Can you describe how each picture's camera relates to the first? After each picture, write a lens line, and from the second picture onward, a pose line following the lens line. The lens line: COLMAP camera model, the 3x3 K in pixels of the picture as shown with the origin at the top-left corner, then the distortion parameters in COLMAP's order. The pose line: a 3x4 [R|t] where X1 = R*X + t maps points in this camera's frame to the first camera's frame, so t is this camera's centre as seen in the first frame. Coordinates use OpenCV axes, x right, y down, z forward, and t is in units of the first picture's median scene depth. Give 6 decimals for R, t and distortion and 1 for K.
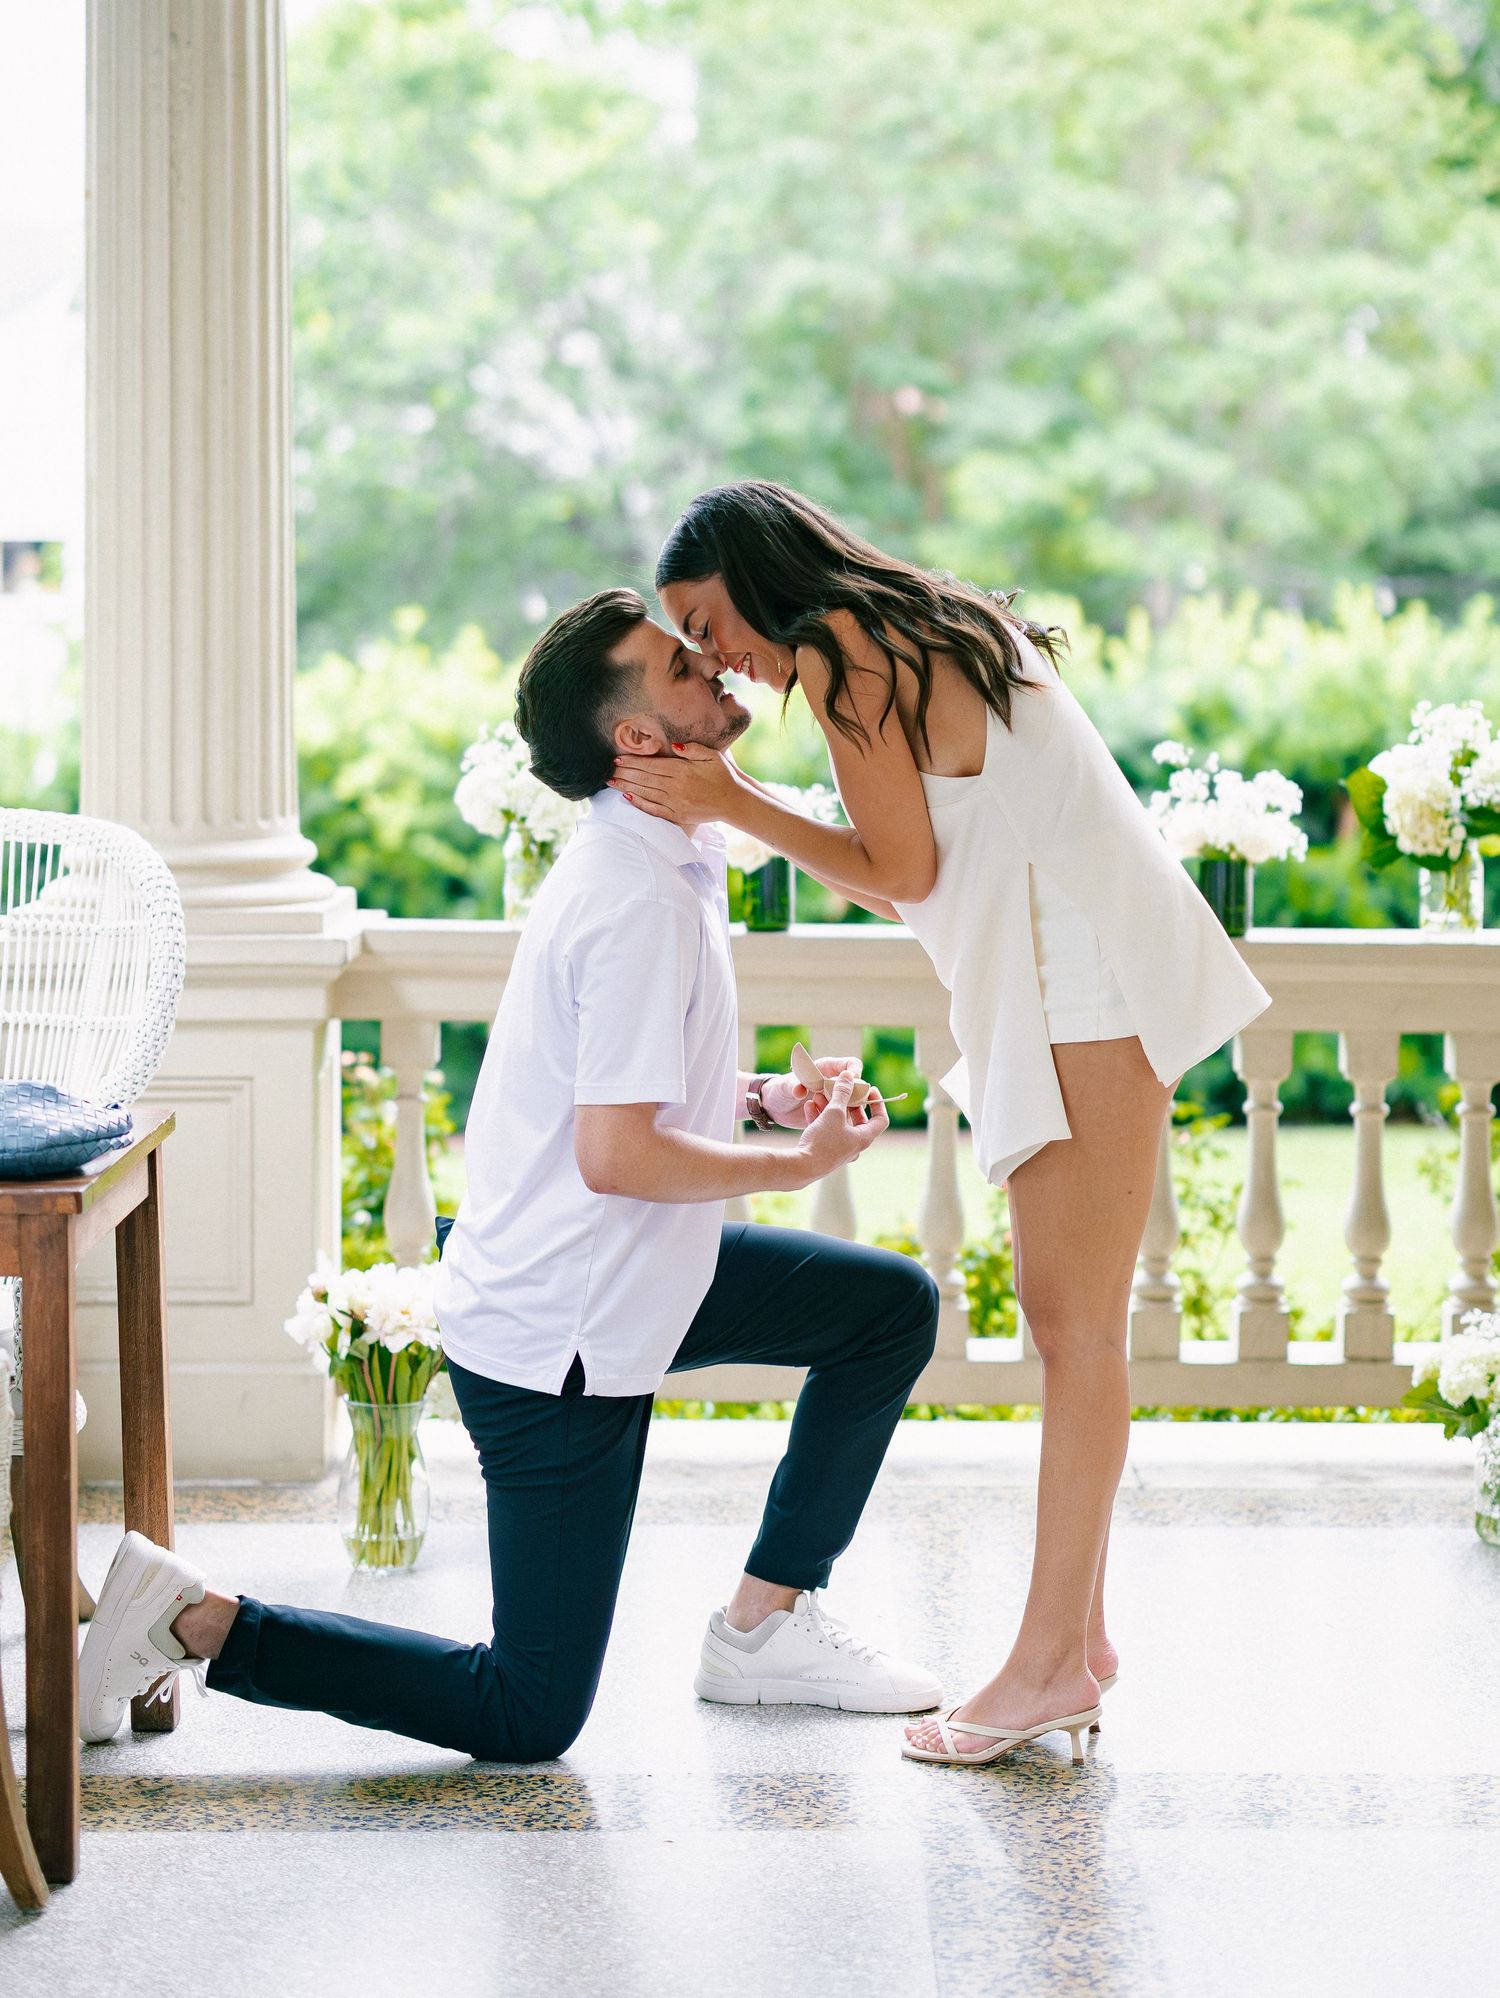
lens RADIAL K [[5641.1, 0, 834.1], [0, 5641.1, 932.1], [0, 0, 1]] dist [0.077487, 0.280402]
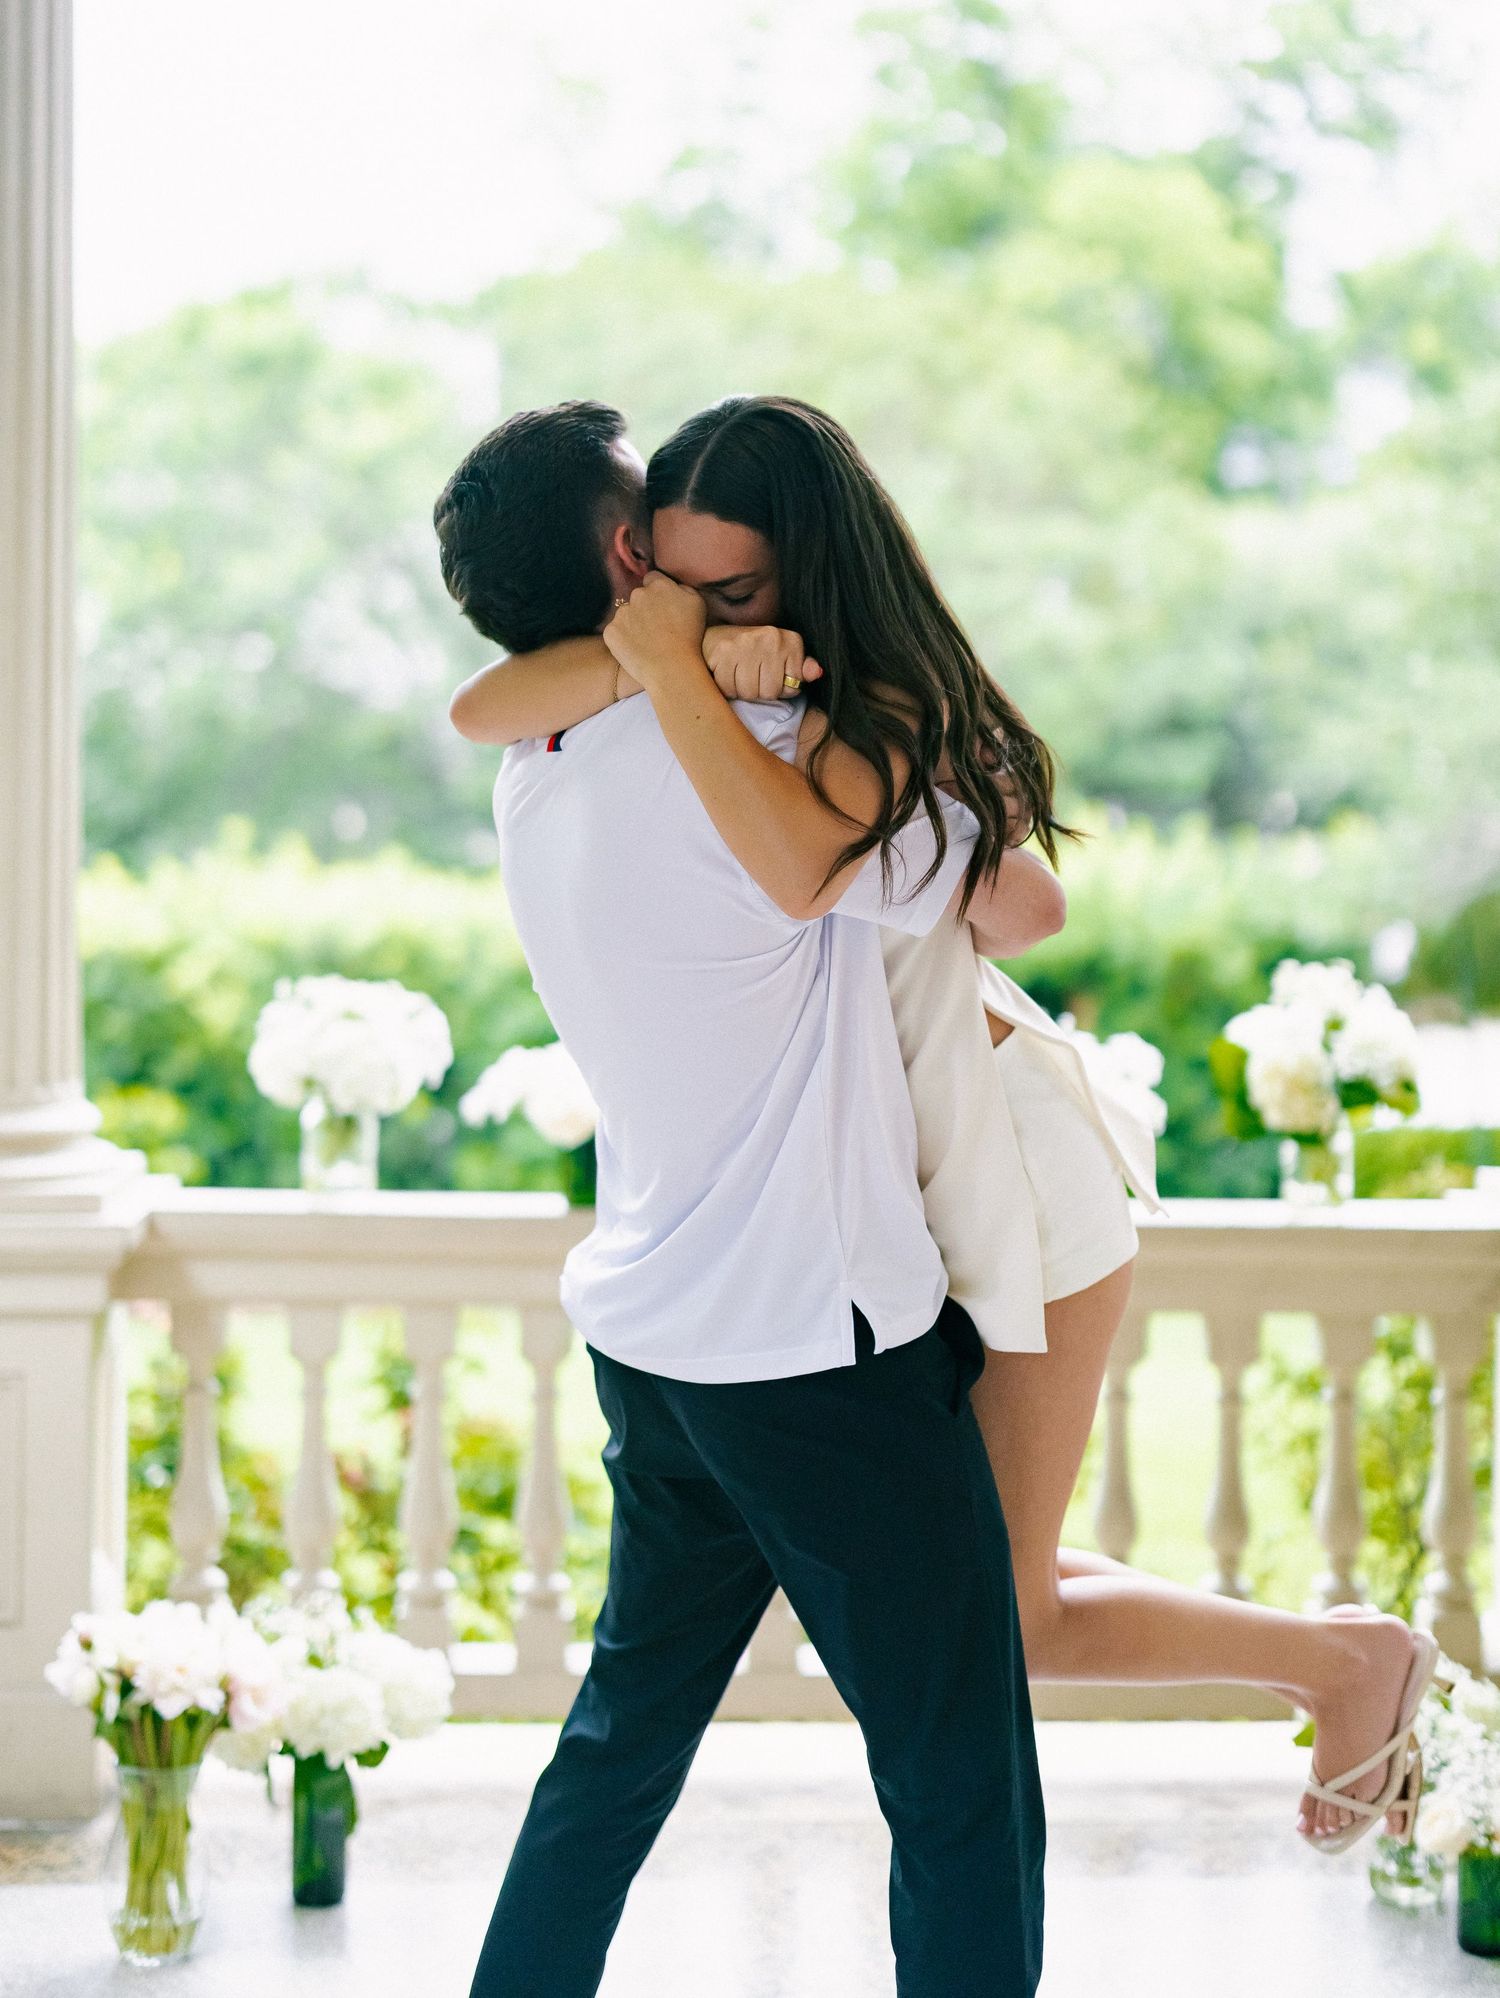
lens RADIAL K [[4430.0, 0, 871.8], [0, 4430.0, 819.5], [0, 0, 1]] dist [0.033892, 0.120965]
pose [[0.998020, 0.005320, 0.062677, -0.011329], [-0.001993, 0.998591, -0.053028, -0.025458], [-0.062871, 0.052798, 0.996624, 0.265773]]
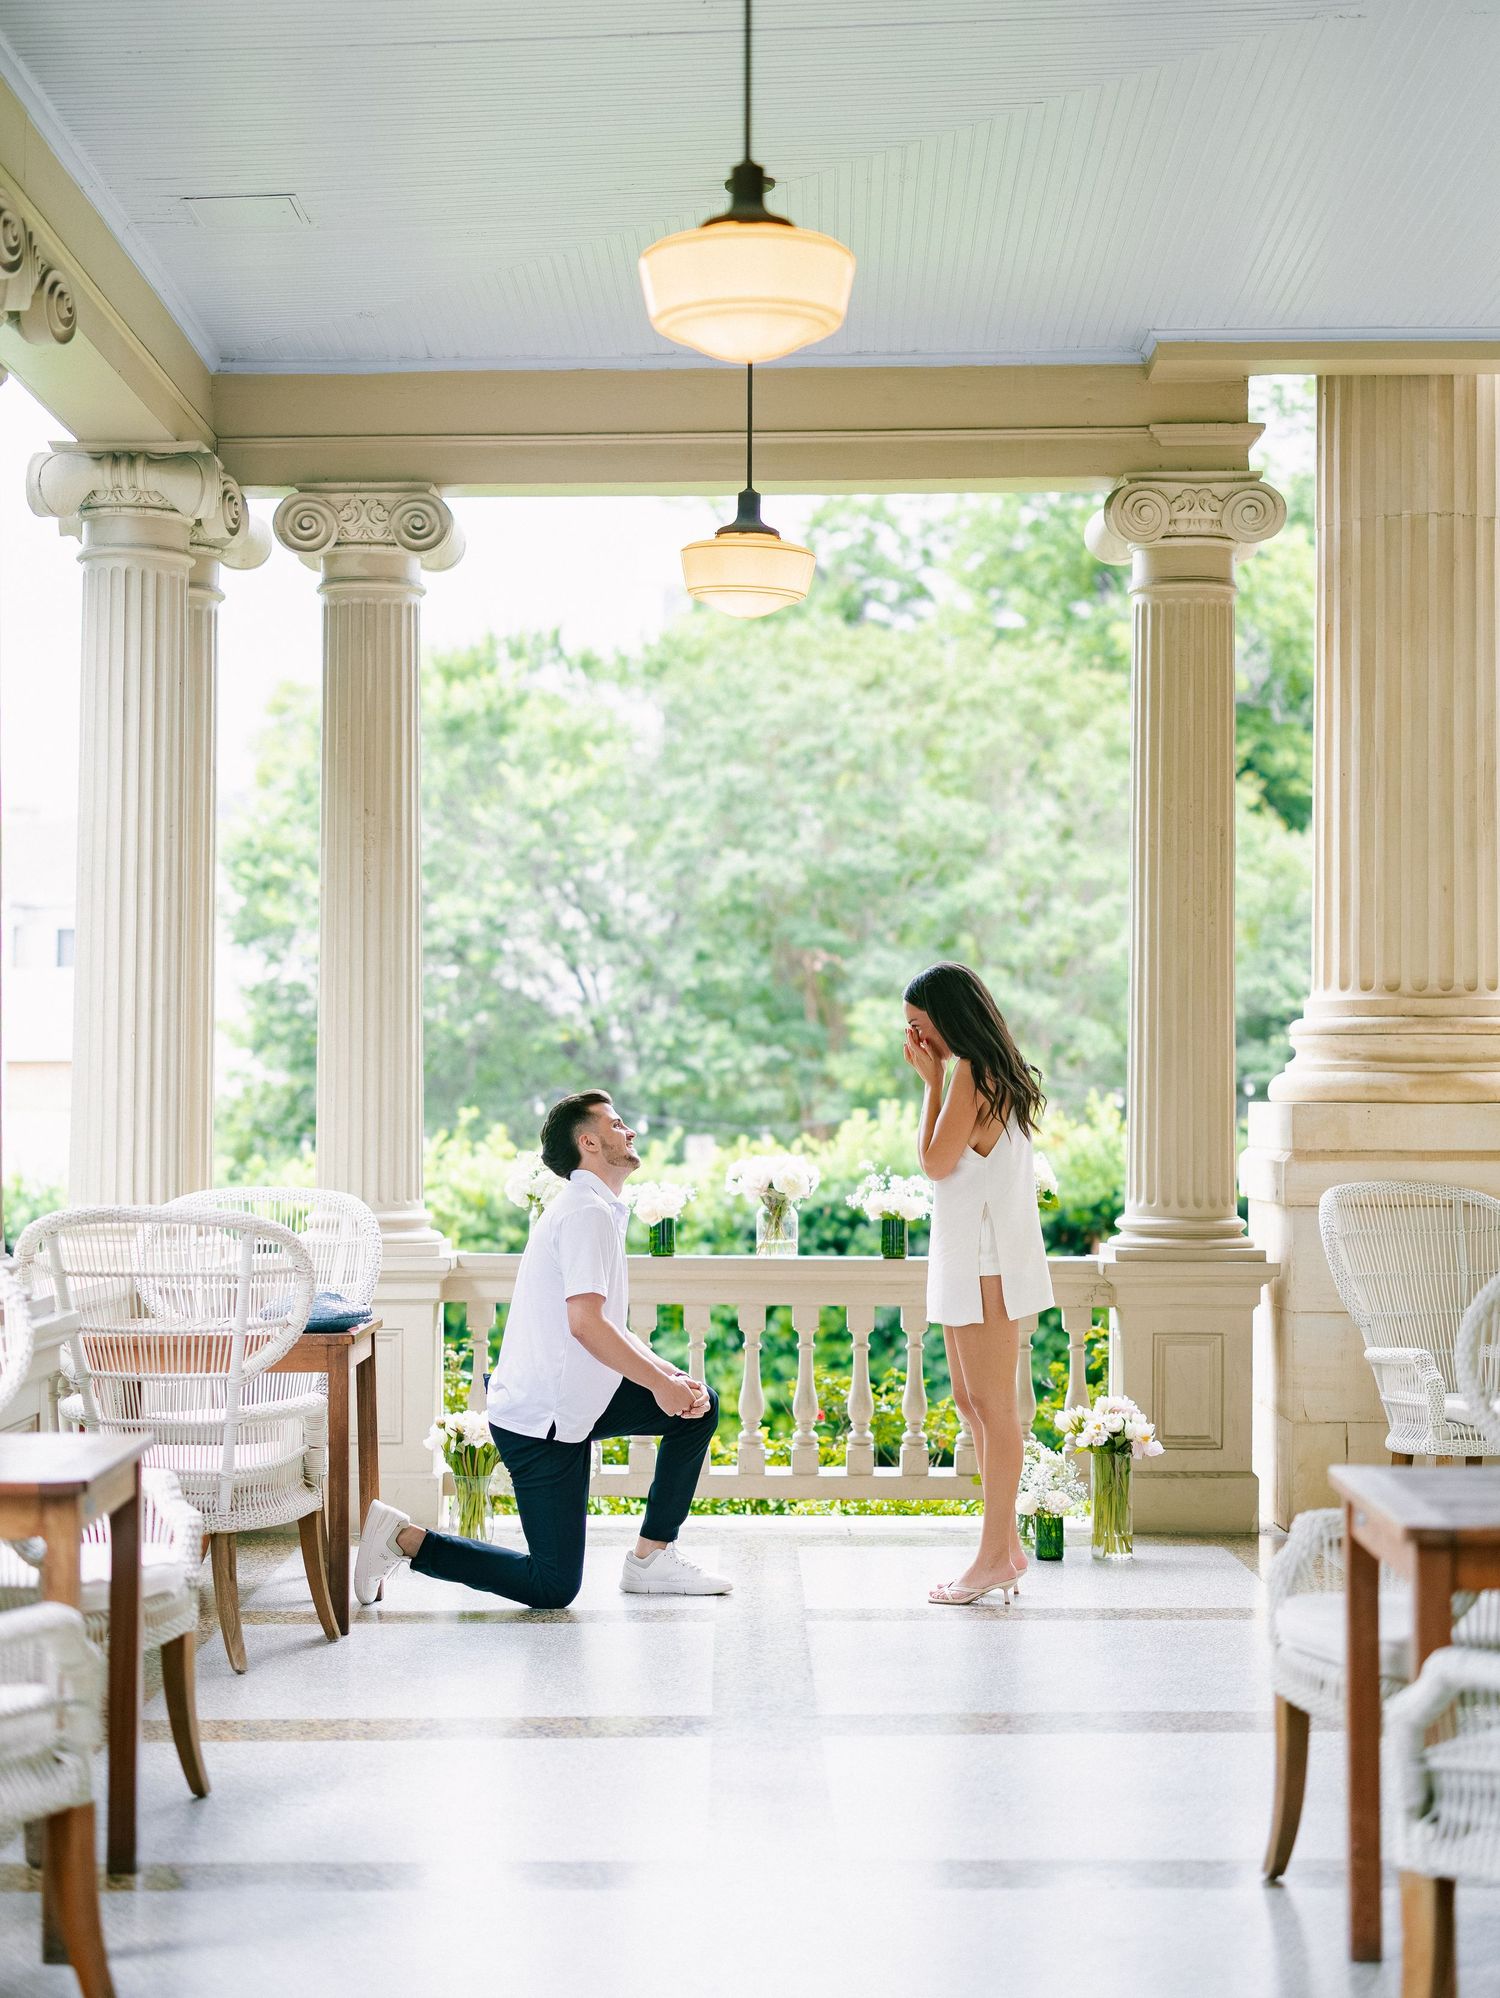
lens RADIAL K [[5503.1, 0, 750.0], [0, 5503.1, 999.0], [0, 0, 1]] dist [-0.015947, -1.297455]
pose [[0.999886, -0.003745, -0.014613, 0.047198], [0.002553, 0.996735, -0.080700, 0.065416], [0.014868, 0.080653, 0.996631, -0.924316]]
